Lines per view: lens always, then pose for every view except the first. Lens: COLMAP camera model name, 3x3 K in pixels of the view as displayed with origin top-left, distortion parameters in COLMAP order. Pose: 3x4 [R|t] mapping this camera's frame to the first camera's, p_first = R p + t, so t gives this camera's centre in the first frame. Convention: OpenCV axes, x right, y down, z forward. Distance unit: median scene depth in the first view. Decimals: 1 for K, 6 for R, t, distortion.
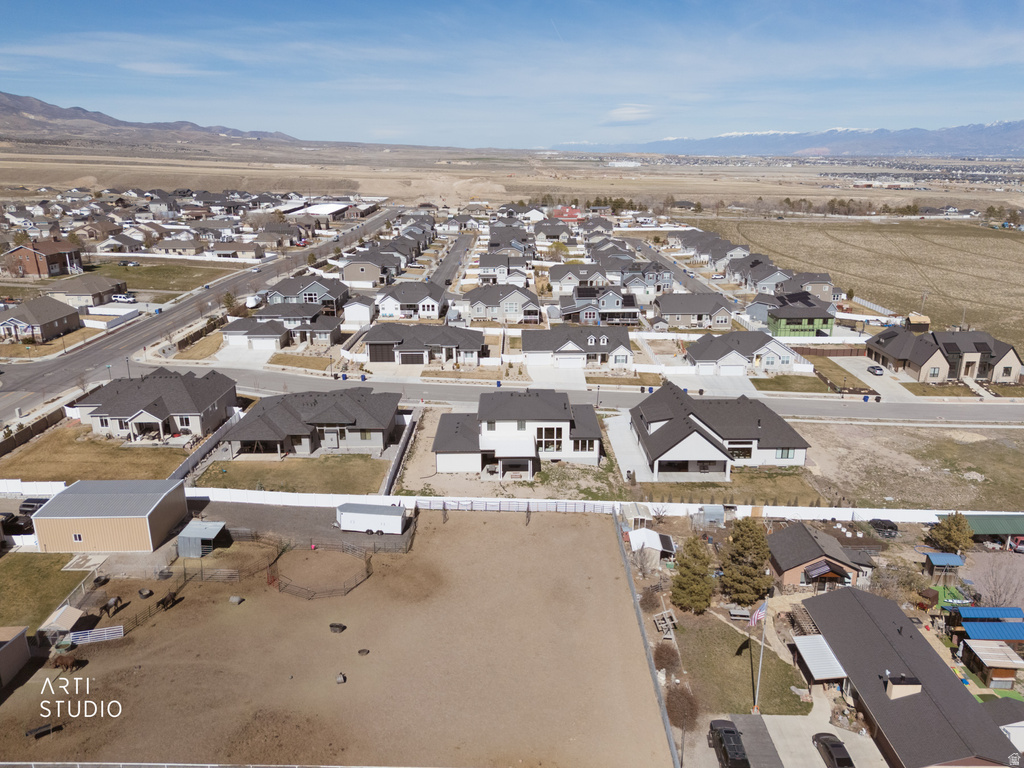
lens RADIAL K [[753.5, 0, 515.9], [0, 753.5, 385.0], [0, 0, 1]] dist [0.072130, -0.070402]
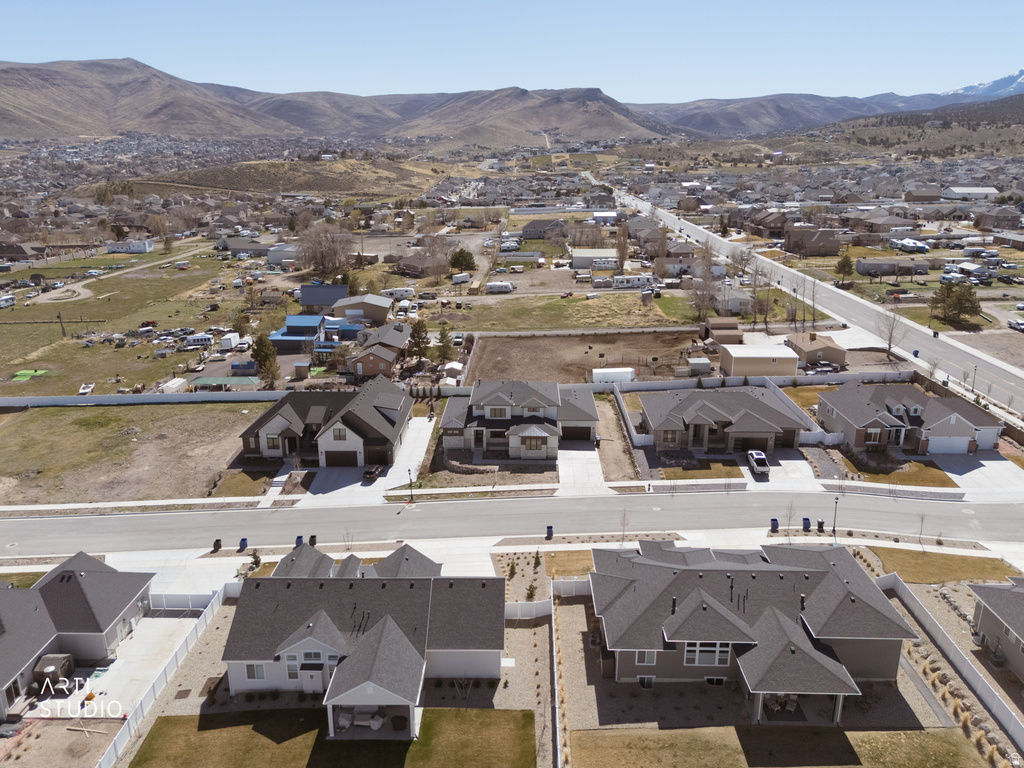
lens RADIAL K [[753.5, 0, 515.9], [0, 753.5, 385.0], [0, 0, 1]] dist [0.072130, -0.070402]
pose [[-0.999826, -0.004466, 0.018136, -0.005732], [0.006608, 0.823630, 0.567089, -0.416565], [-0.017470, 0.567110, -0.823457, 1.339147]]
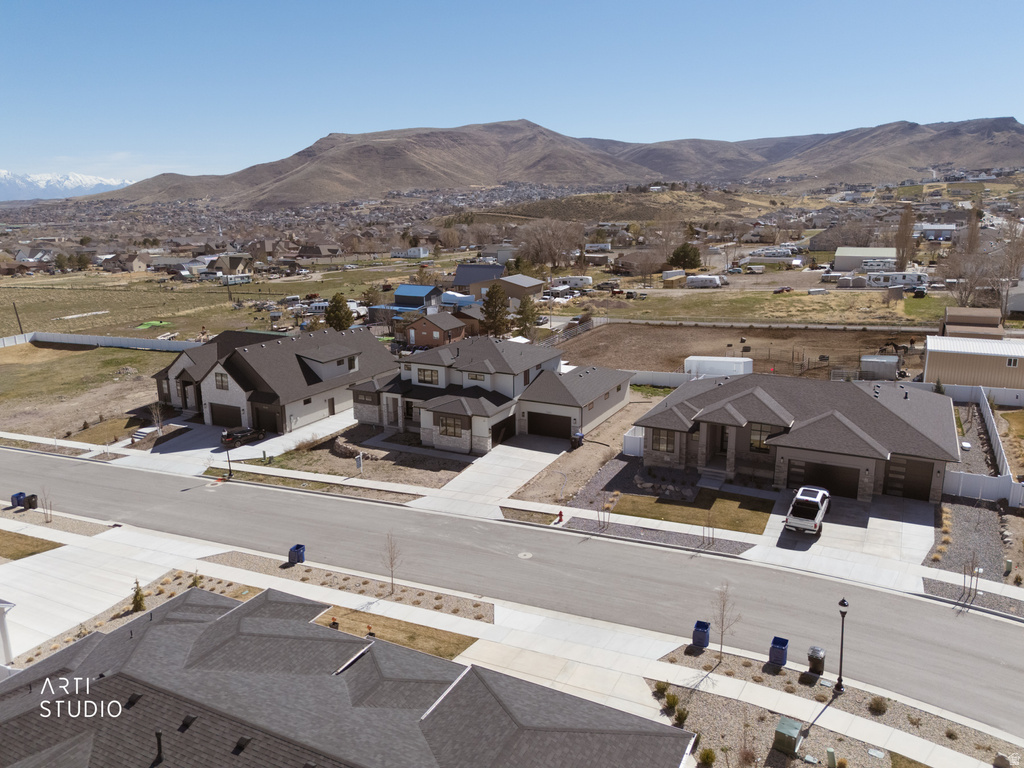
lens RADIAL K [[753.5, 0, 515.9], [0, 753.5, 385.0], [0, 0, 1]] dist [0.072130, -0.070402]
pose [[-0.888129, -0.098033, 0.449018, -0.235857], [0.148179, 0.863737, 0.481665, -0.200200], [-0.435052, 0.494316, -0.752583, 1.094369]]
